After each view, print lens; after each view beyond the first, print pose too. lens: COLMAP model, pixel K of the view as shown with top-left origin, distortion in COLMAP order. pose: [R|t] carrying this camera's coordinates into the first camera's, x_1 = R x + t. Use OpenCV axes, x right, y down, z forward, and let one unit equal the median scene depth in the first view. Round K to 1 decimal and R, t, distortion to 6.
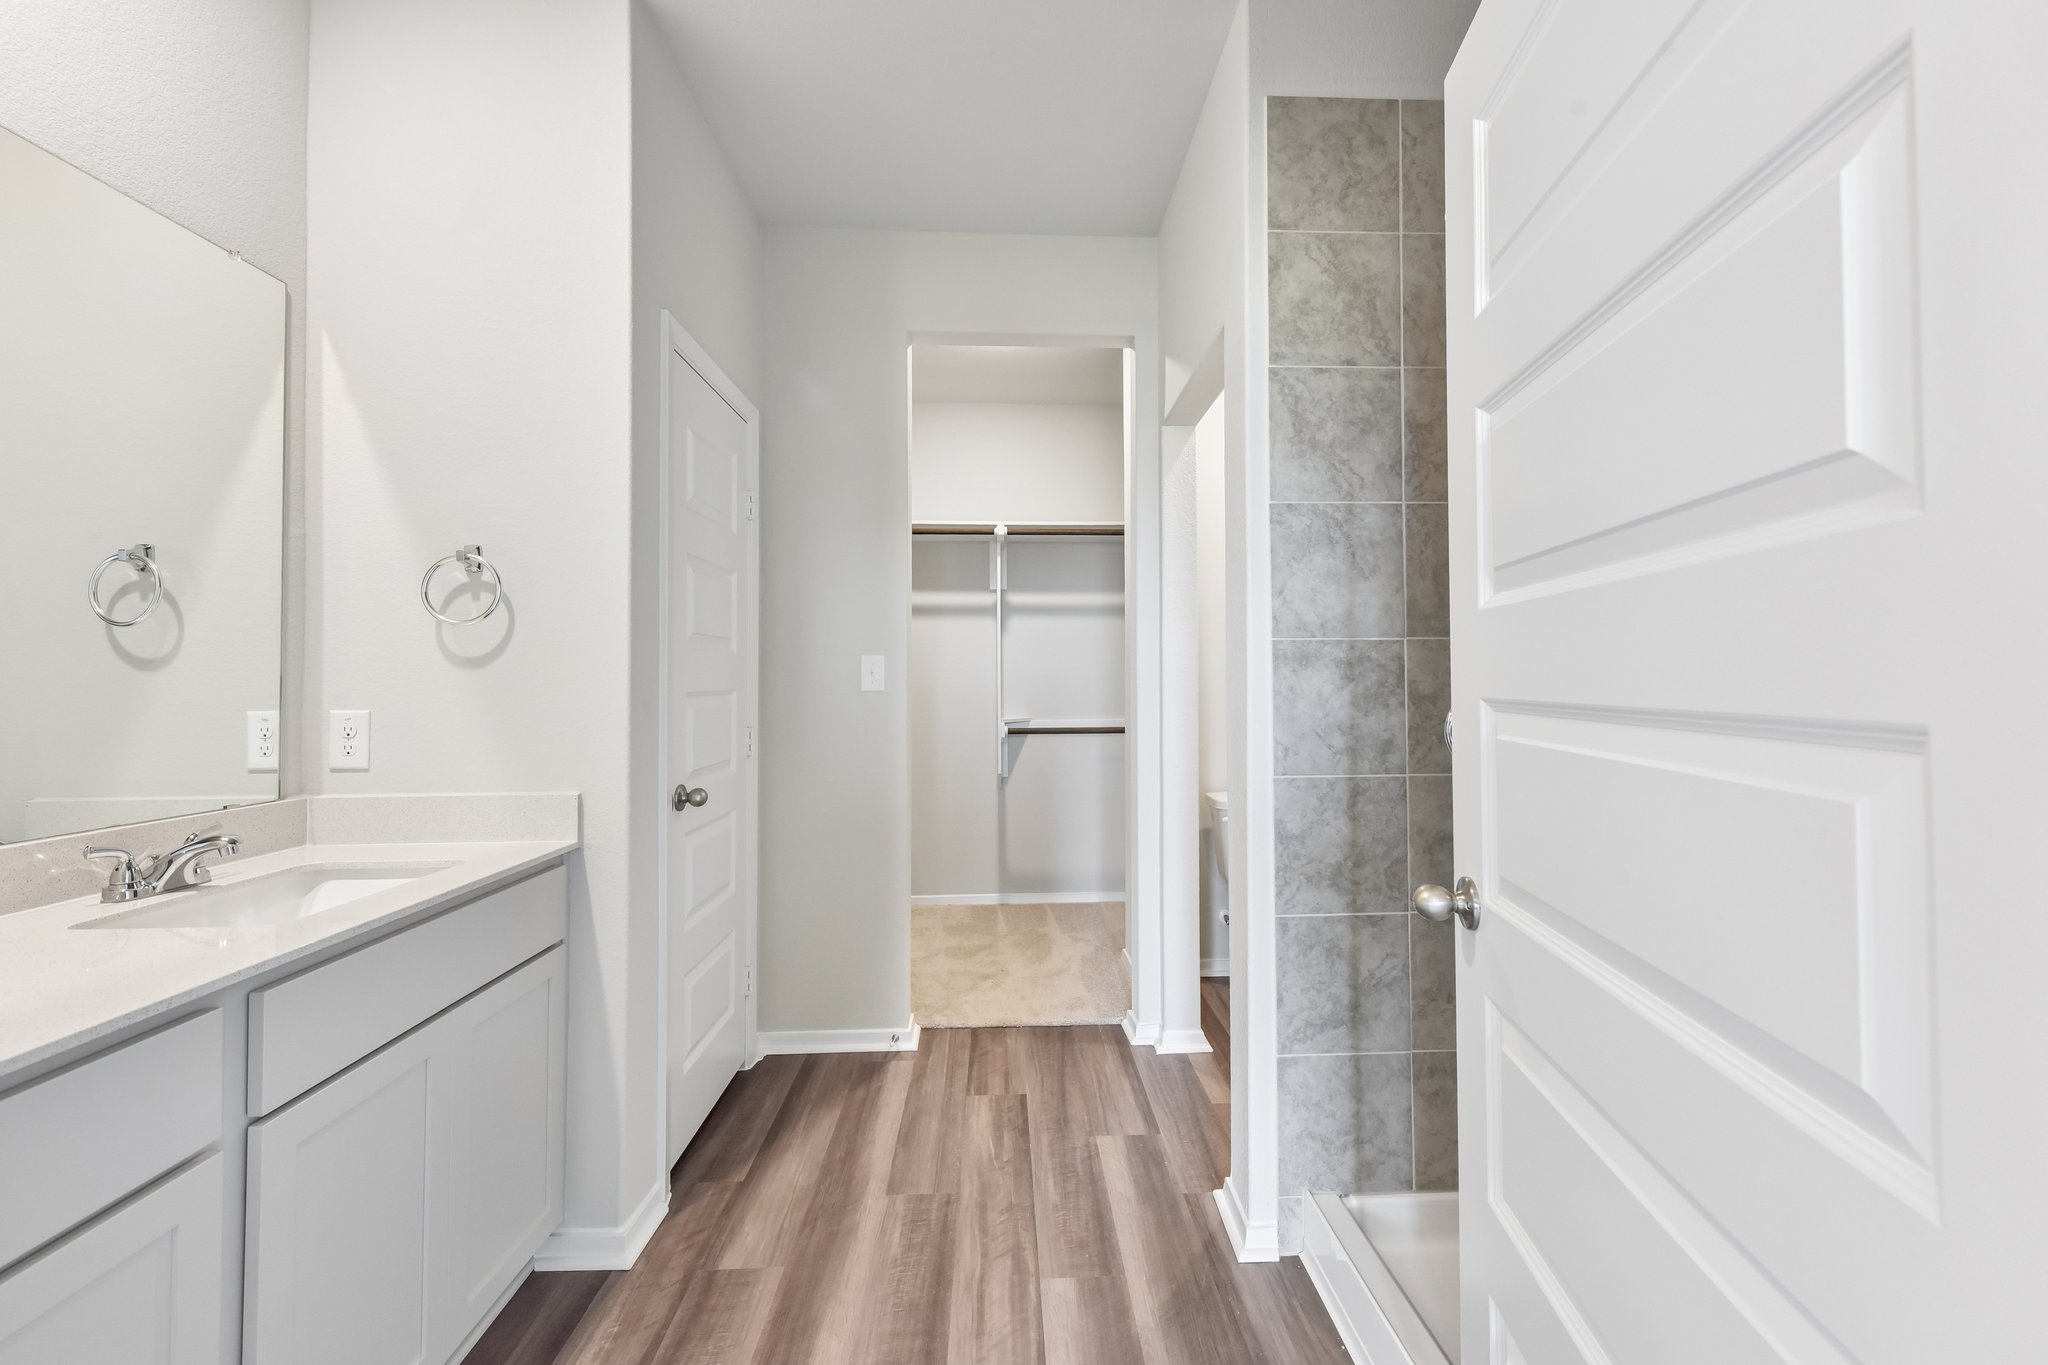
lens RADIAL K [[810.6, 0, 1044.4], [0, 810.6, 671.9], [0, 0, 1]] dist [-0.000919, -0.000425]
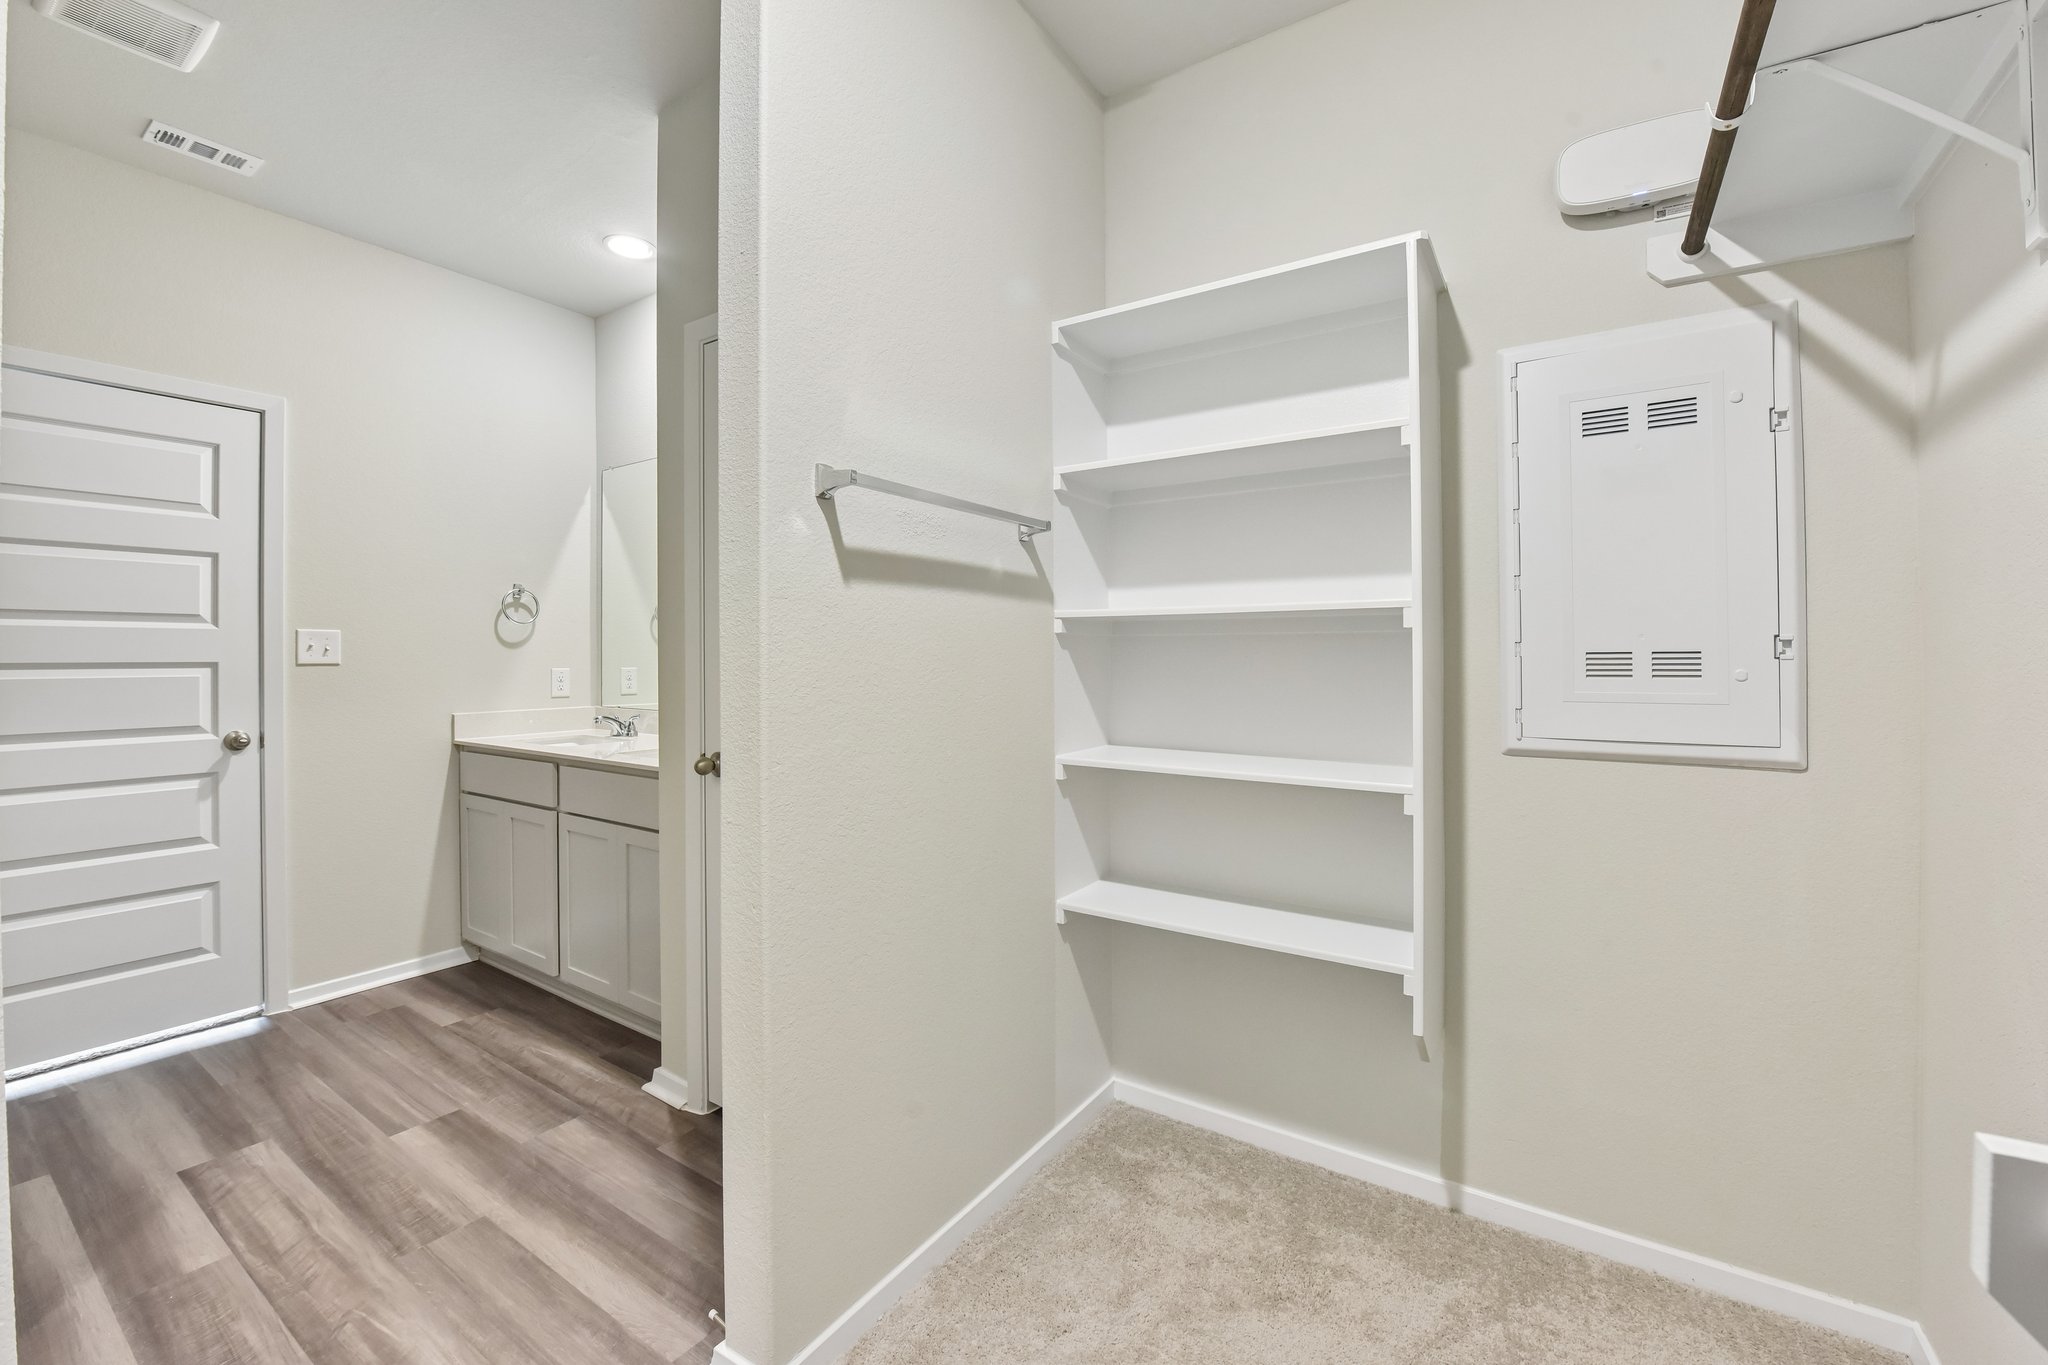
lens RADIAL K [[825.6, 0, 1027.0], [0, 825.6, 648.1], [0, 0, 1]] dist [-0.019428, -0.000306]
pose [[-0.597045, -0.001317, -0.802207, 0.178336], [0.012206, 0.999868, -0.010726, 0.022999], [0.802115, -0.016195, -0.596950, 2.106221]]
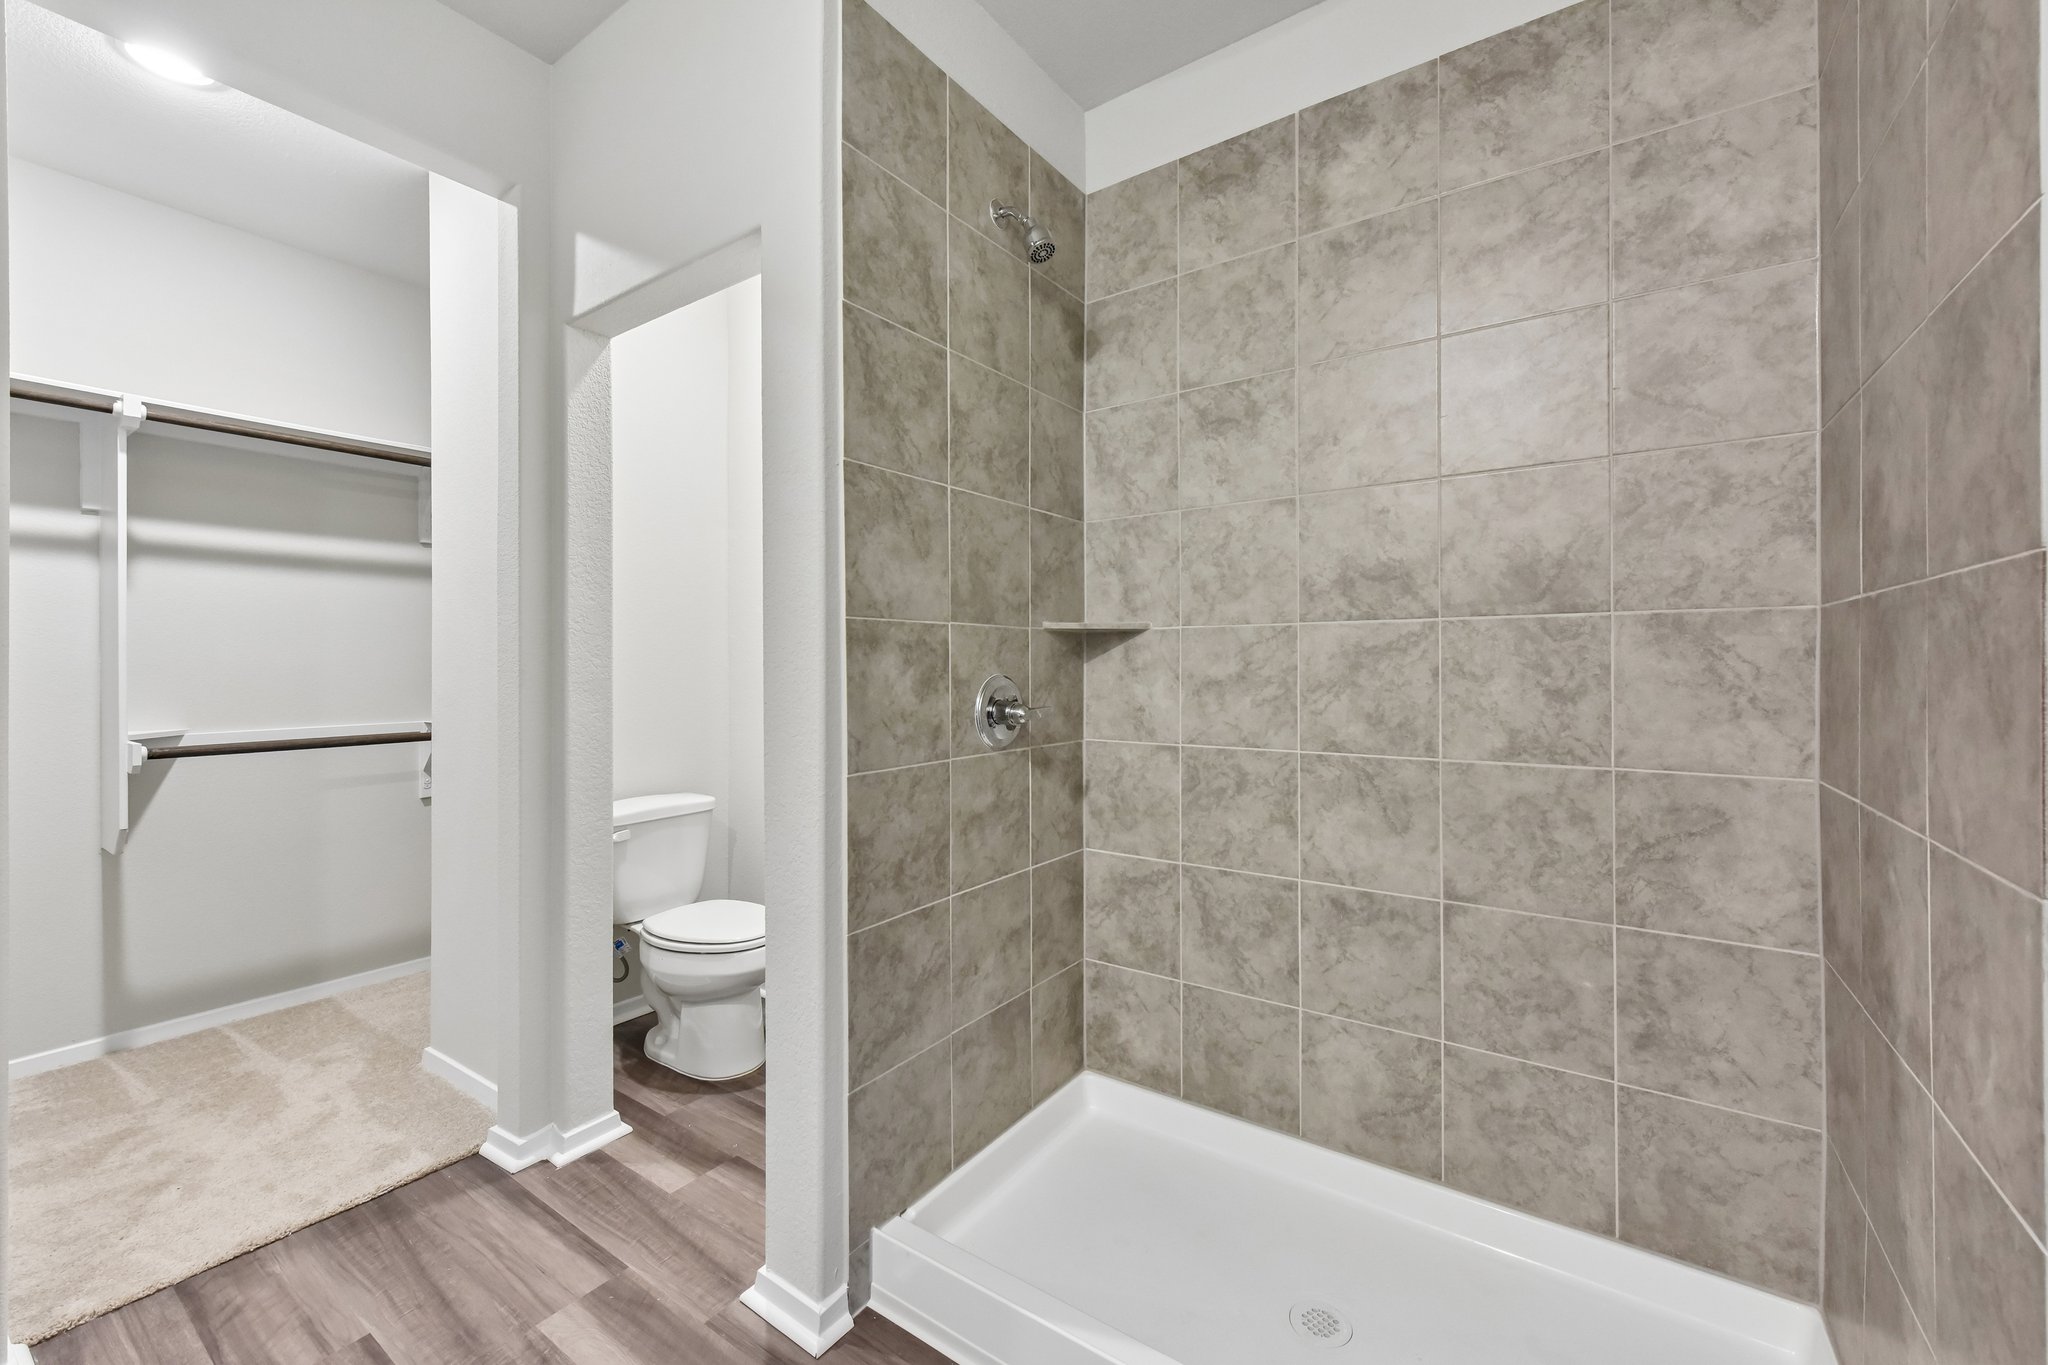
lens RADIAL K [[813.6, 0, 1044.0], [0, 813.6, 667.5], [0, 0, 1]] dist [0.000375, -0.000357]
pose [[0.609396, -0.002143, 0.792863, -0.254023], [-0.005192, 0.999964, 0.006693, 0.005983], [-0.792849, -0.008195, 0.609363, 0.274390]]
